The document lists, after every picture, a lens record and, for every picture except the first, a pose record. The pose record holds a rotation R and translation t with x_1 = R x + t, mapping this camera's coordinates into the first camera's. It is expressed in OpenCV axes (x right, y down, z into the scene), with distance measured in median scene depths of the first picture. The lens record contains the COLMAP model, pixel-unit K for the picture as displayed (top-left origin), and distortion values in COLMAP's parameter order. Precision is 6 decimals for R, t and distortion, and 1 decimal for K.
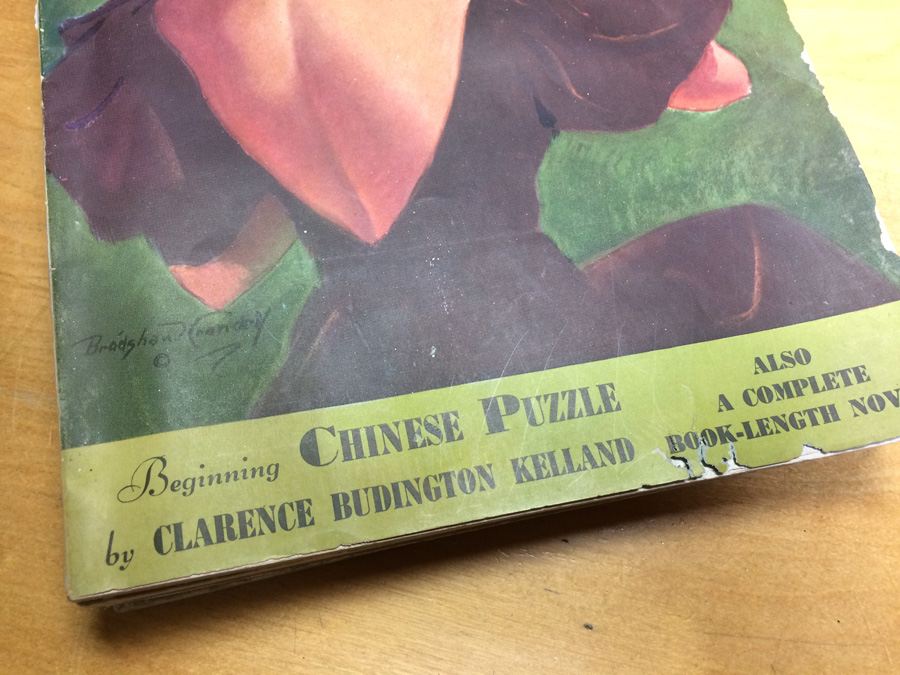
lens RADIAL K [[754.4, 0, 479.0], [0, 754.4, 346.4], [0, 0, 1]] dist [0.050355, -0.081678]
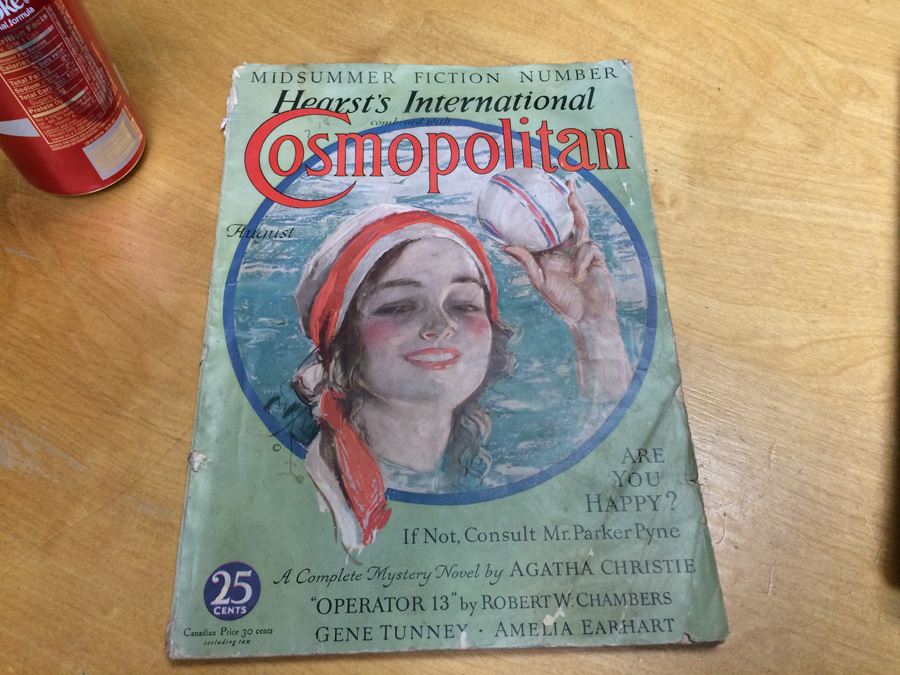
lens RADIAL K [[754.4, 0, 483.5], [0, 754.4, 350.8], [0, 0, 1]] dist [0.050355, -0.081678]
pose [[0.975022, 0.146468, -0.166974, 0.331481], [-0.161759, 0.983424, -0.081918, -0.257844], [0.152208, 0.106881, 0.982552, -0.524626]]
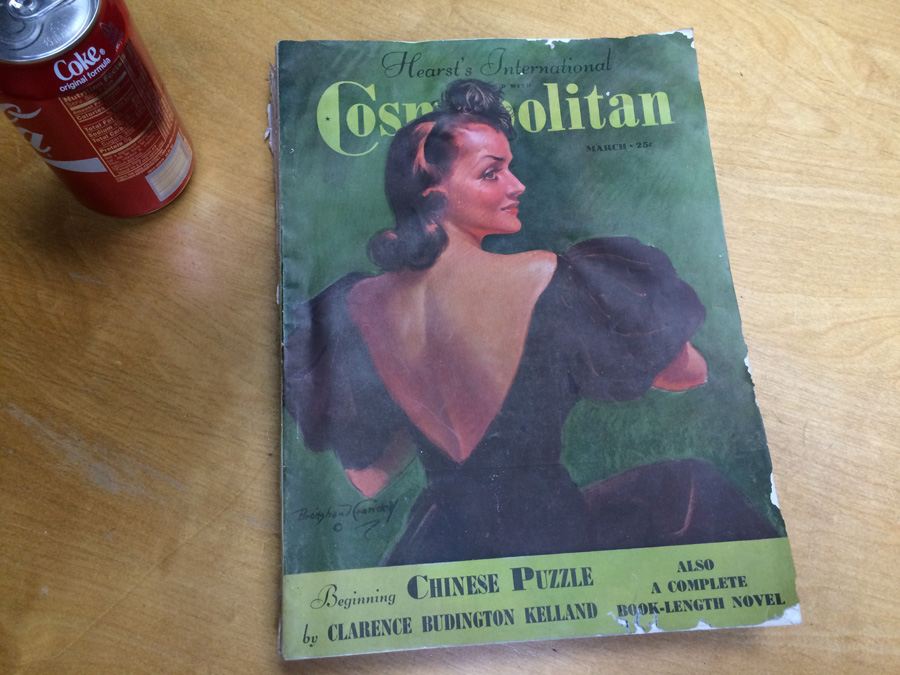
lens RADIAL K [[754.4, 0, 476.5], [0, 754.4, 341.4], [0, 0, 1]] dist [0.050355, -0.081678]
pose [[0.989732, 0.112921, -0.087627, 0.015293], [-0.110740, 0.993415, 0.029380, -0.479118], [0.090368, -0.019375, 0.995720, -0.708831]]
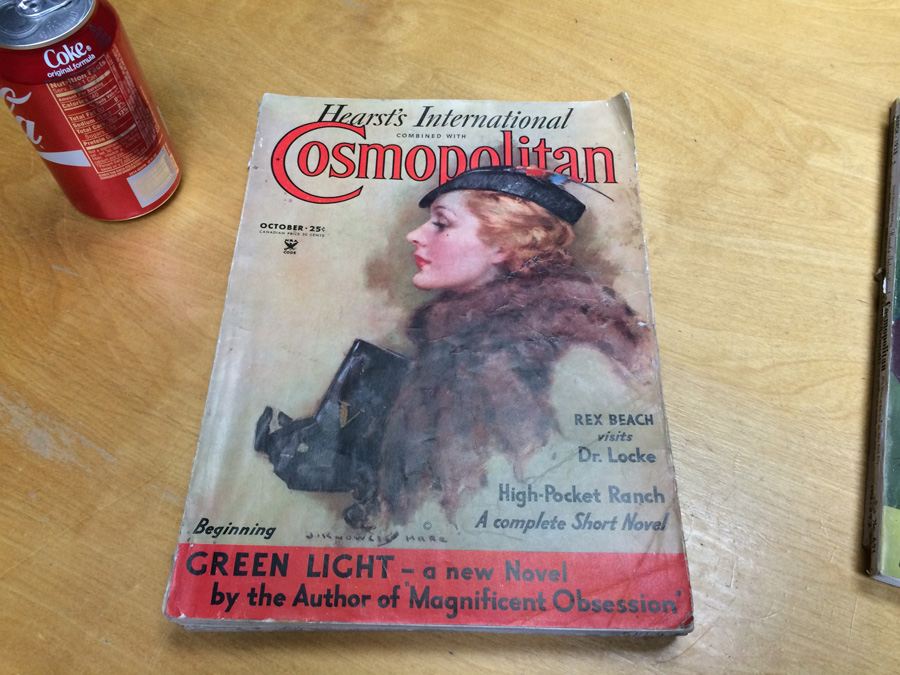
lens RADIAL K [[754.4, 0, 482.8], [0, 754.4, 354.9], [0, 0, 1]] dist [0.050355, -0.081678]
pose [[0.970348, 0.154934, -0.185526, 0.415670], [-0.183513, 0.971768, -0.148292, -0.131880], [0.157313, 0.177941, 0.971385, -0.703951]]
